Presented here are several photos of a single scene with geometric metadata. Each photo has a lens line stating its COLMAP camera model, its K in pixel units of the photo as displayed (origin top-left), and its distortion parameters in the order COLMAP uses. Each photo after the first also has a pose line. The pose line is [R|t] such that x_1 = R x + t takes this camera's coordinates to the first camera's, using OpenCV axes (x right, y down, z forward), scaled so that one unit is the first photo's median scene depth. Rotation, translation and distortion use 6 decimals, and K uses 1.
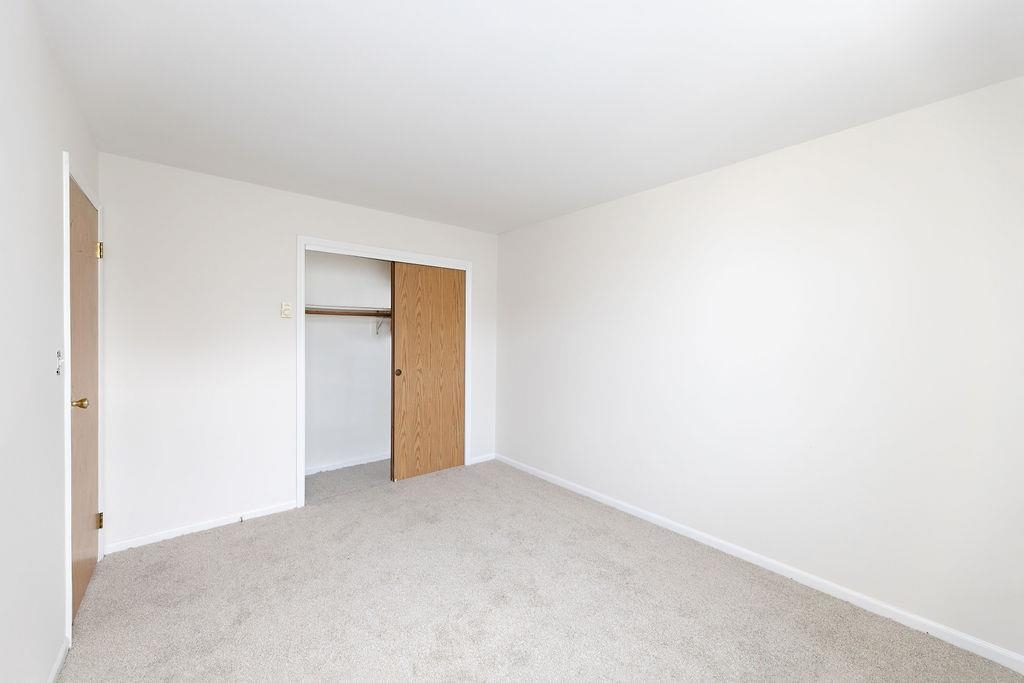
lens RADIAL K [[421.0, 0, 511.6], [0, 421.0, 347.1], [0, 0, 1]] dist [0.000669, 0.000146]
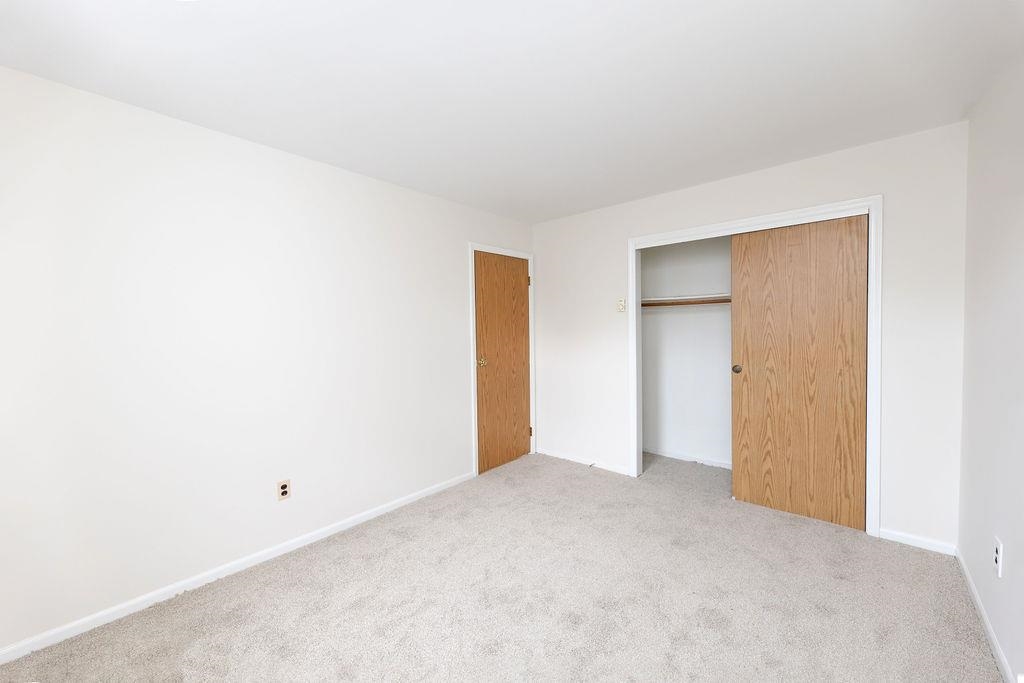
lens RADIAL K [[421.0, 0, 511.6], [0, 421.0, 347.1], [0, 0, 1]] dist [0.000669, 0.000146]
pose [[0.081847, 0.036010, -0.995994, 0.493523], [-0.008208, 0.999338, 0.035457, -0.008224], [0.996611, 0.005273, 0.082088, 0.474642]]
